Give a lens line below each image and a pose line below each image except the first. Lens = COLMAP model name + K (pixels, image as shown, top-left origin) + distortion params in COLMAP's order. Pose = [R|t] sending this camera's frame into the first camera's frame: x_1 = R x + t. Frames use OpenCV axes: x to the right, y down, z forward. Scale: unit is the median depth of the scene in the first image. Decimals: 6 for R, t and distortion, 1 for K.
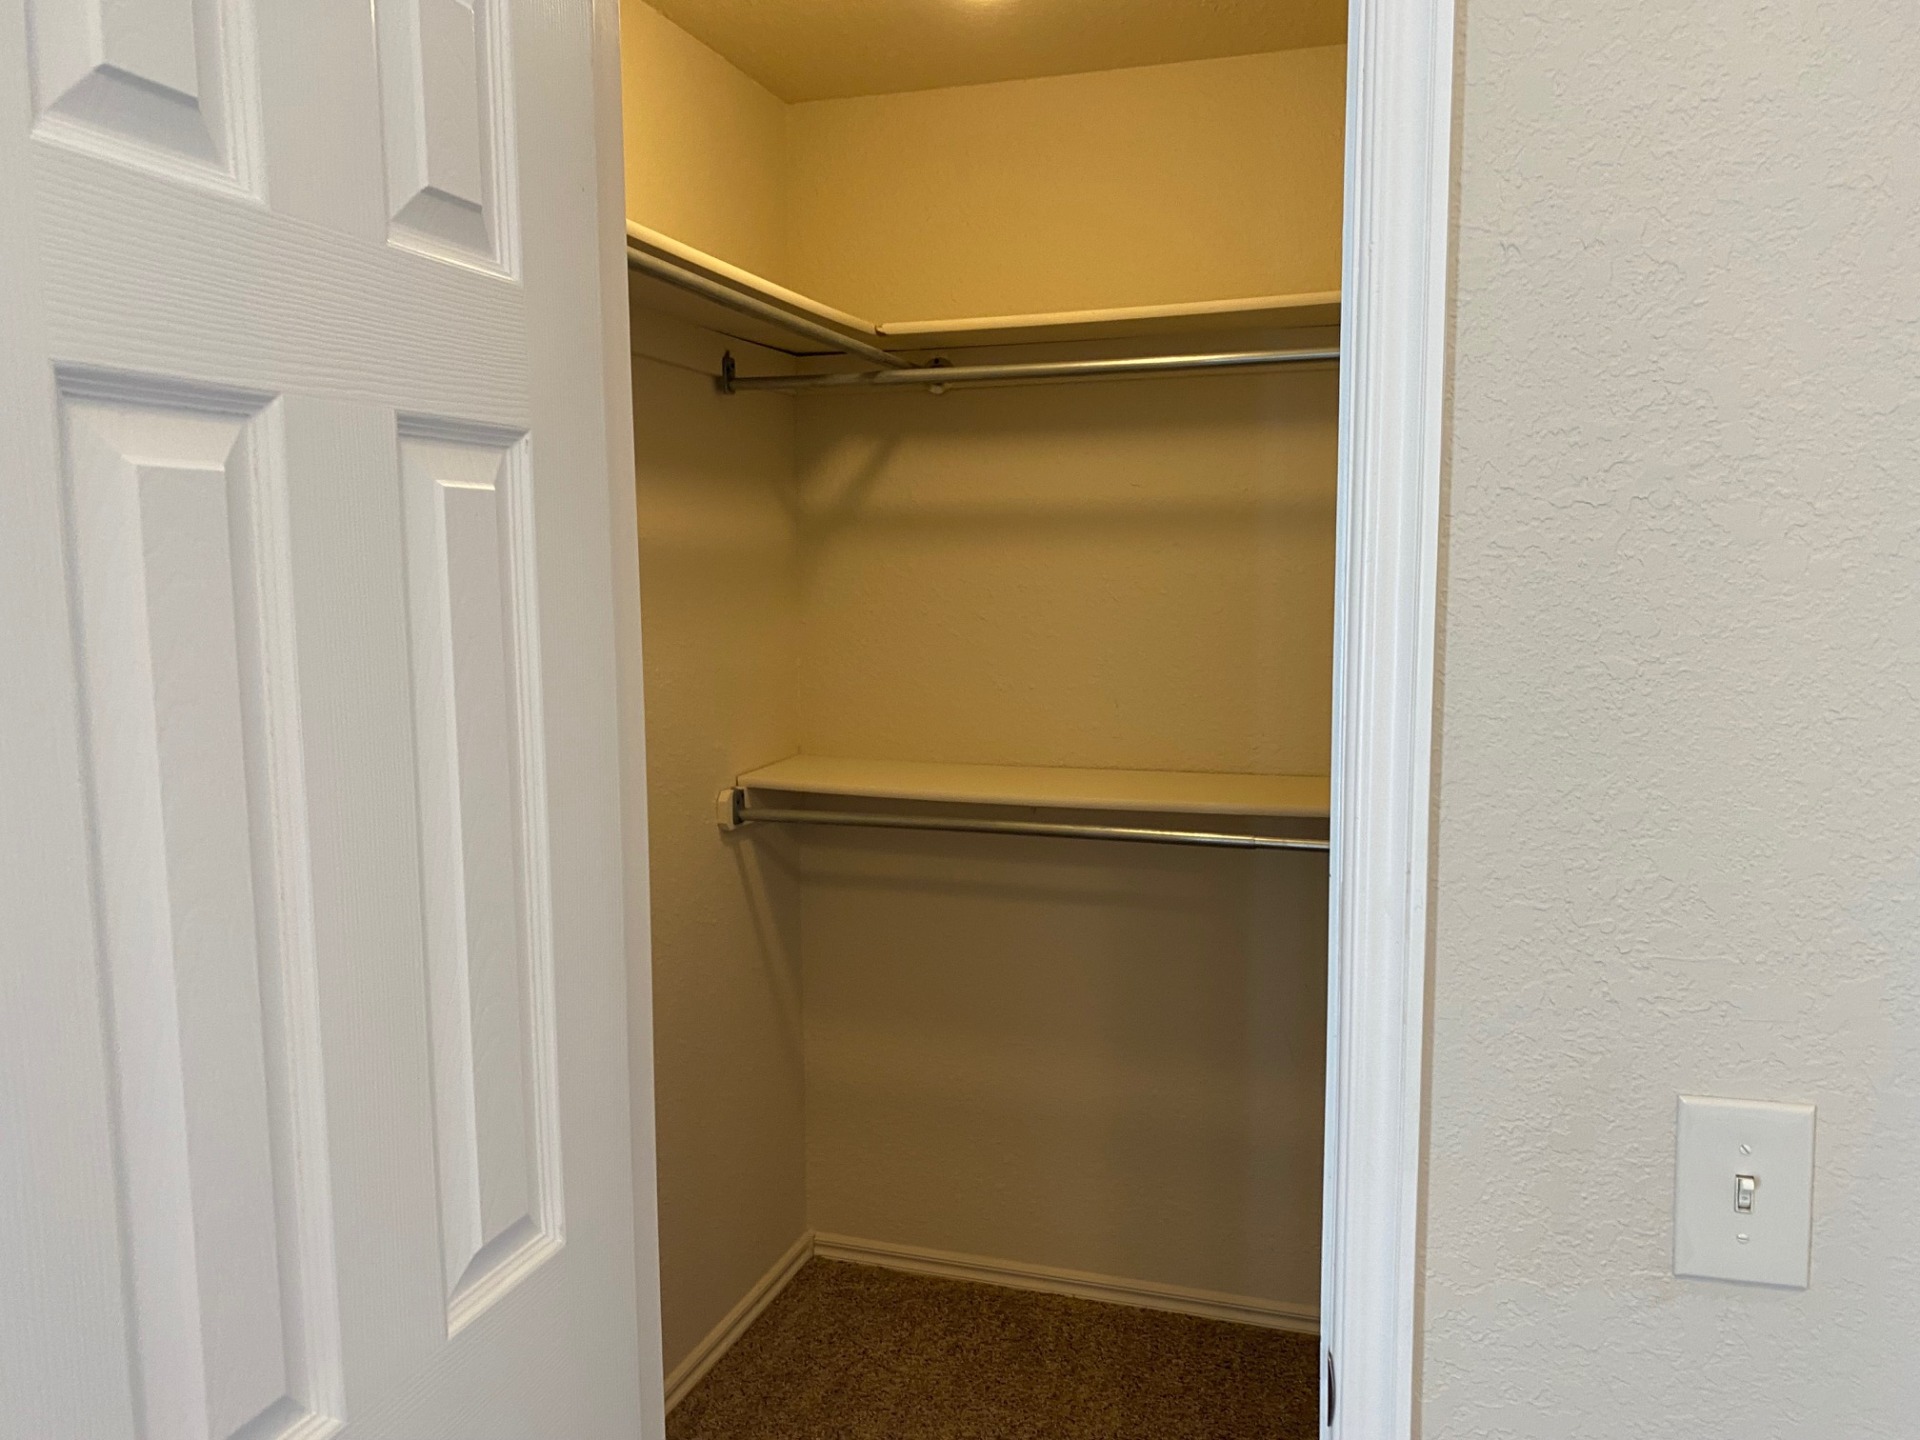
lens RADIAL K [[1461.8, 0, 957.5], [0, 1461.8, 720.4], [0, 0, 1]] dist [0.056545, -0.071527]
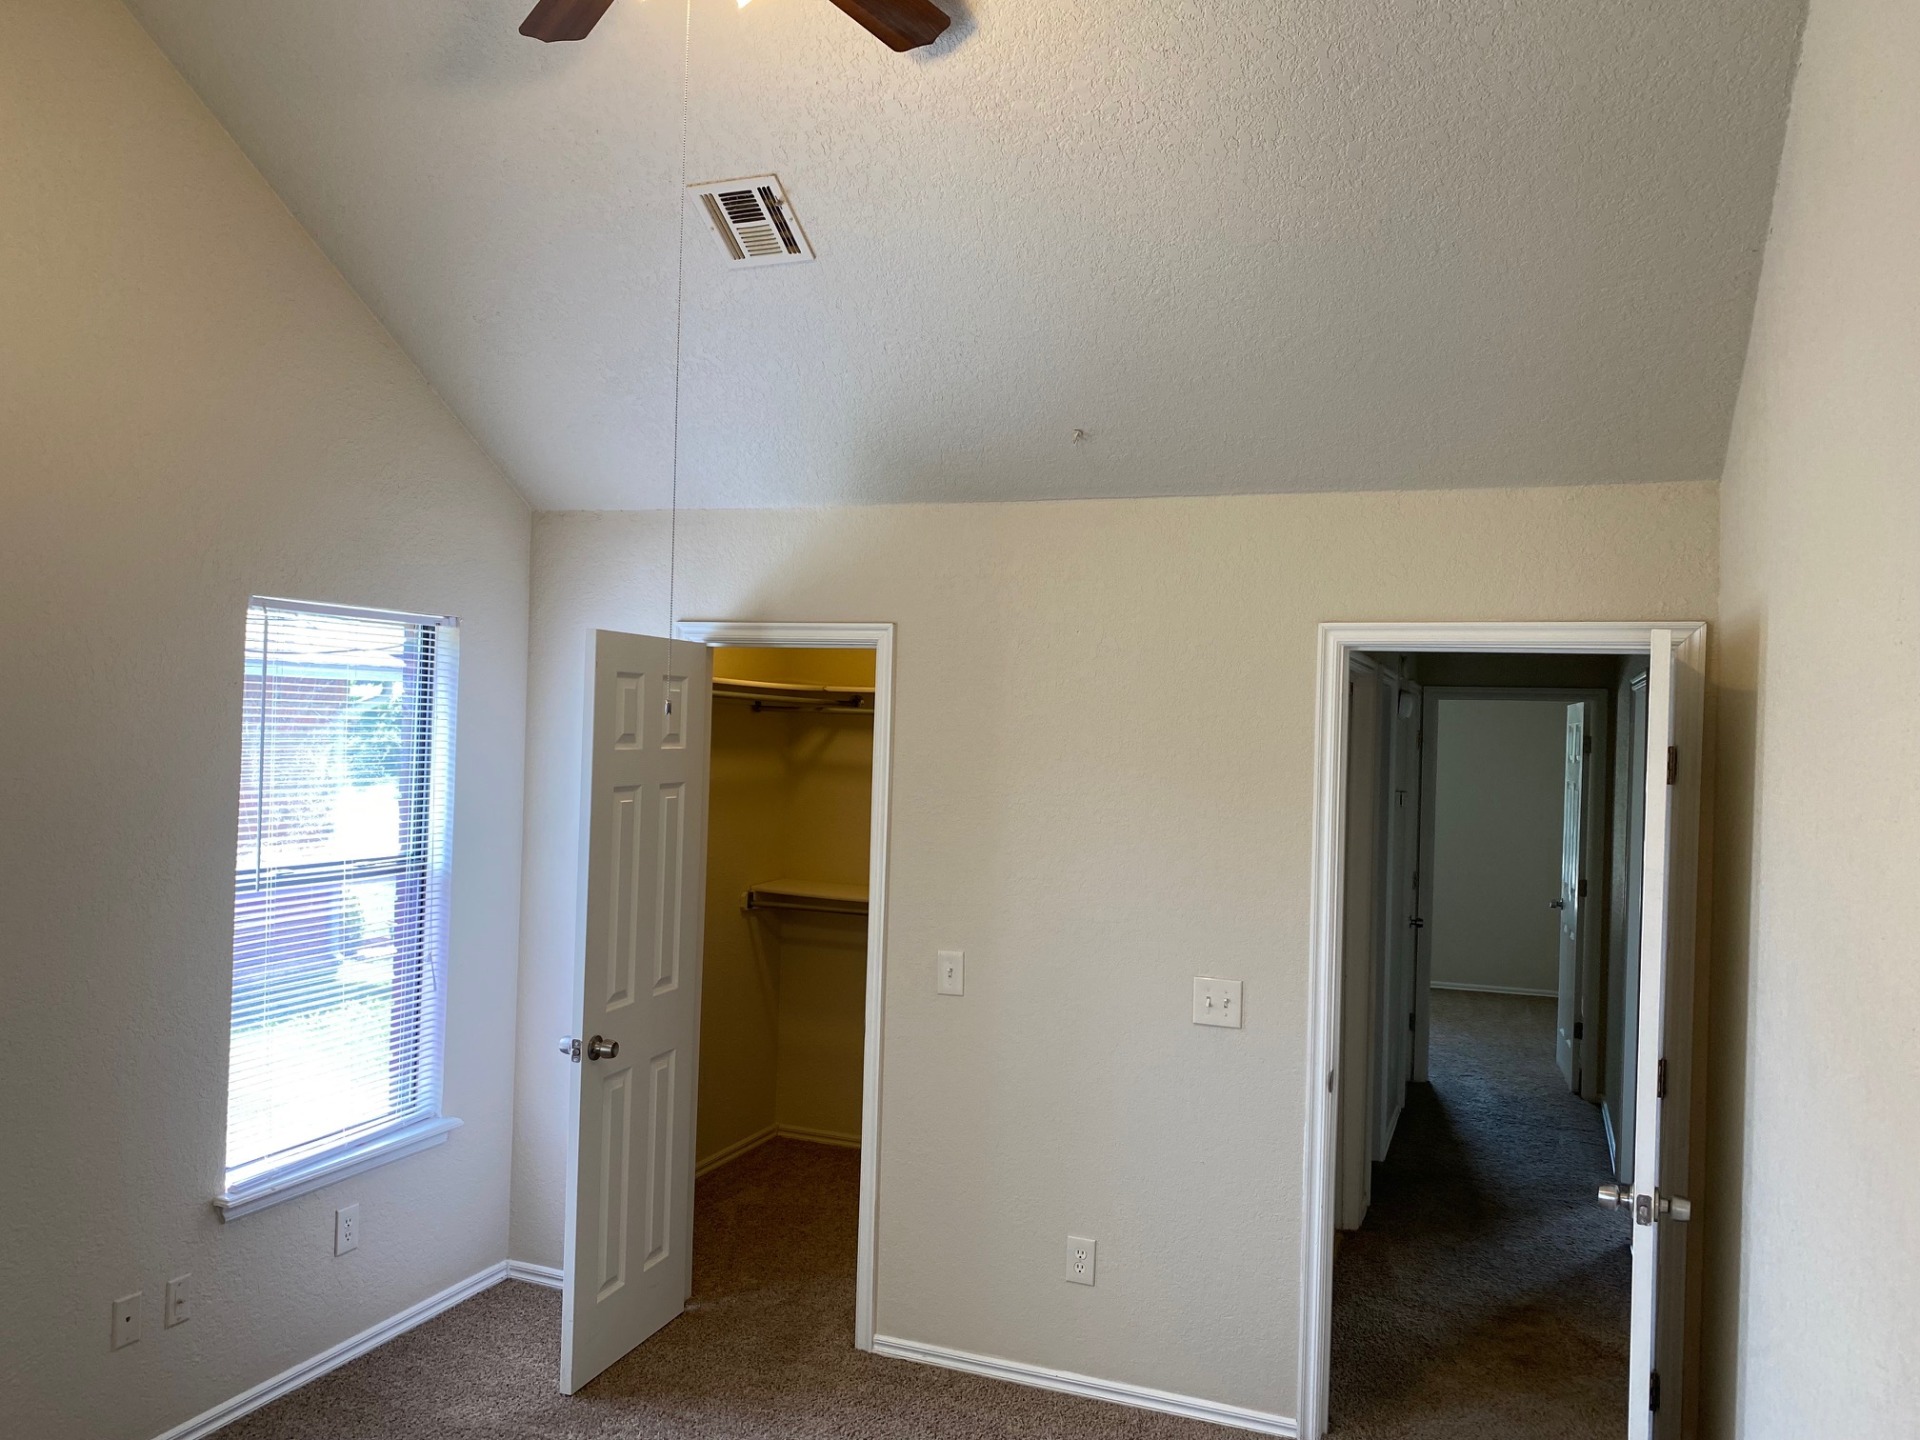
lens RADIAL K [[1461.8, 0, 959.7], [0, 1461.8, 722.3], [0, 0, 1]] dist [0.056545, -0.071527]
pose [[0.997772, 0.042661, -0.051298, 0.256866], [-0.047992, 0.993032, -0.107629, 0.016797], [0.046349, 0.109851, 0.992867, -1.153007]]
